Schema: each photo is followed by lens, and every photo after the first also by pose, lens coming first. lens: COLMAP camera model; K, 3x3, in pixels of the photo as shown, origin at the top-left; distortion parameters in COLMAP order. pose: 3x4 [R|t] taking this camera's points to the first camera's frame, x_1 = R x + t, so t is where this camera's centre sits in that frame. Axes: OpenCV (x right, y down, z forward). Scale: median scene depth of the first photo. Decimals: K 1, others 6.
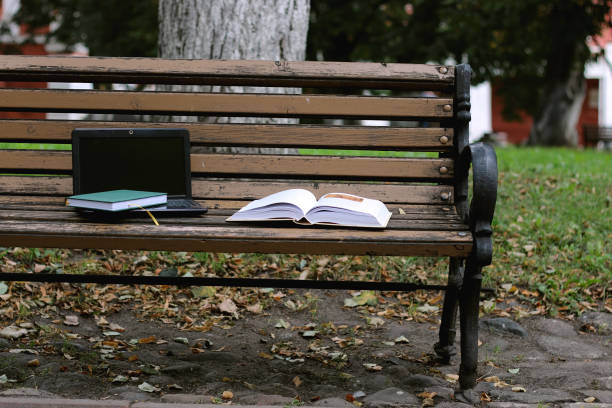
lens RADIAL K [[1437.1, 0, 306.0], [0, 1437.1, 204.0], [0, 0, 1]] dist [-0.046020, -0.423081]
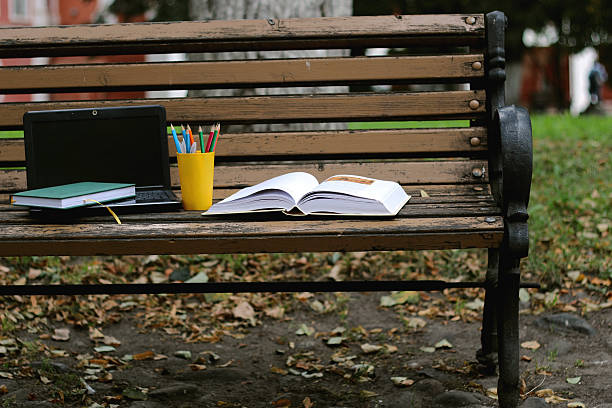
lens RADIAL K [[1437.1, 0, 306.0], [0, 1437.1, 204.0], [0, 0, 1]] dist [-0.046020, -0.423081]
pose [[0.996029, -0.041207, -0.078918, 0.054869], [0.042262, 0.999038, 0.011735, -0.001322], [0.078359, -0.015023, 0.996812, 0.150340]]
